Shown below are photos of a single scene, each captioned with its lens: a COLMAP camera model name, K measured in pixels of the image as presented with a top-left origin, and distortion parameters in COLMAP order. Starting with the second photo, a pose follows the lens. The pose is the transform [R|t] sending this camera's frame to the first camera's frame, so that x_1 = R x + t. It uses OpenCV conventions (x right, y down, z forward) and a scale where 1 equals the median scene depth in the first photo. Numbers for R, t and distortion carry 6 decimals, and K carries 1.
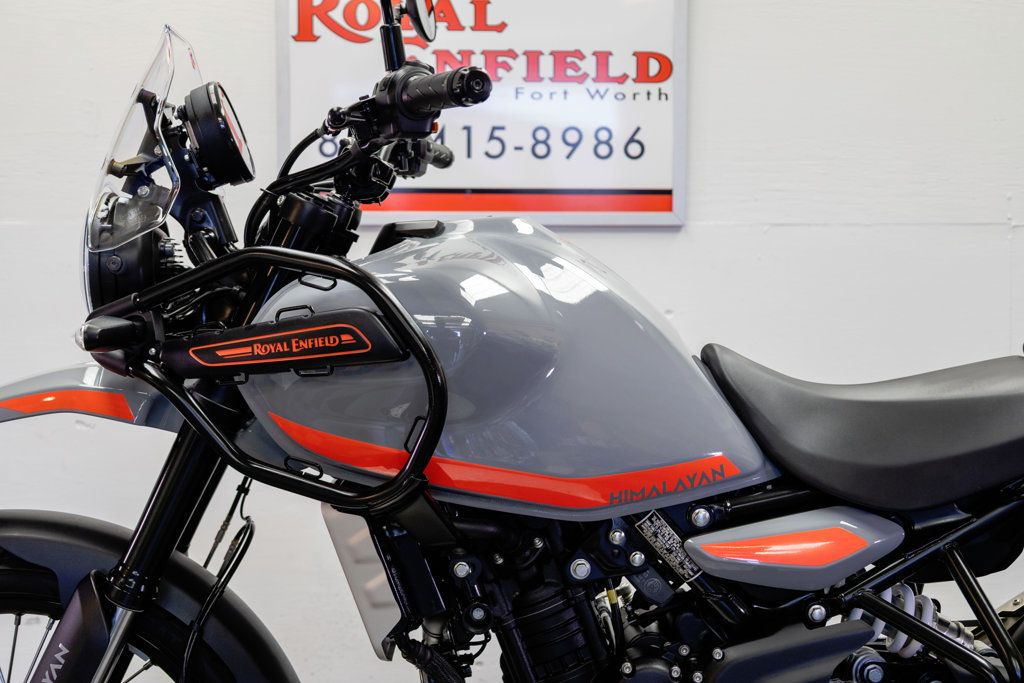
lens RADIAL K [[1444.7, 0, 512.0], [0, 1444.7, 341.5], [0, 0, 1]] dist [0.038909, 0.073936]
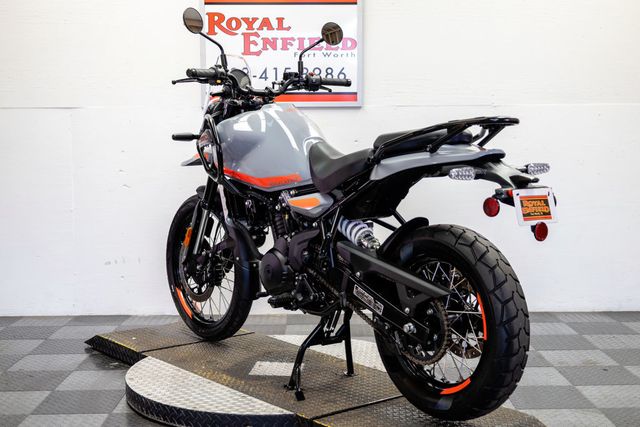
lens RADIAL K [[913.0, 0, 320.0], [0, 913.0, 213.5], [0, 0, 1]] dist [0.033687, 0.033759]
pose [[0.999571, -0.004067, -0.028989, 0.175852], [0.005111, 0.999337, 0.036043, 0.092685], [0.028823, -0.036175, 0.998930, -1.153060]]
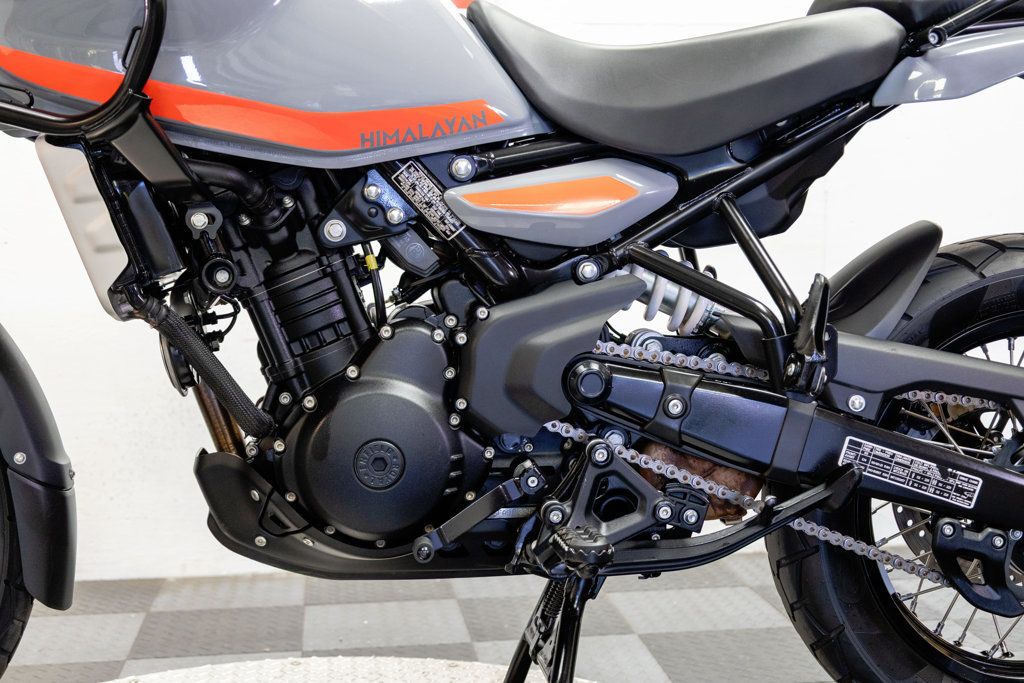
lens RADIAL K [[1444.7, 0, 512.0], [0, 1444.7, 341.5], [0, 0, 1]] dist [0.038909, 0.073936]
pose [[0.995570, -0.019436, 0.091991, 0.073368], [0.017016, 0.999490, 0.027025, 0.204697], [-0.092469, -0.025340, 0.995393, 0.066603]]
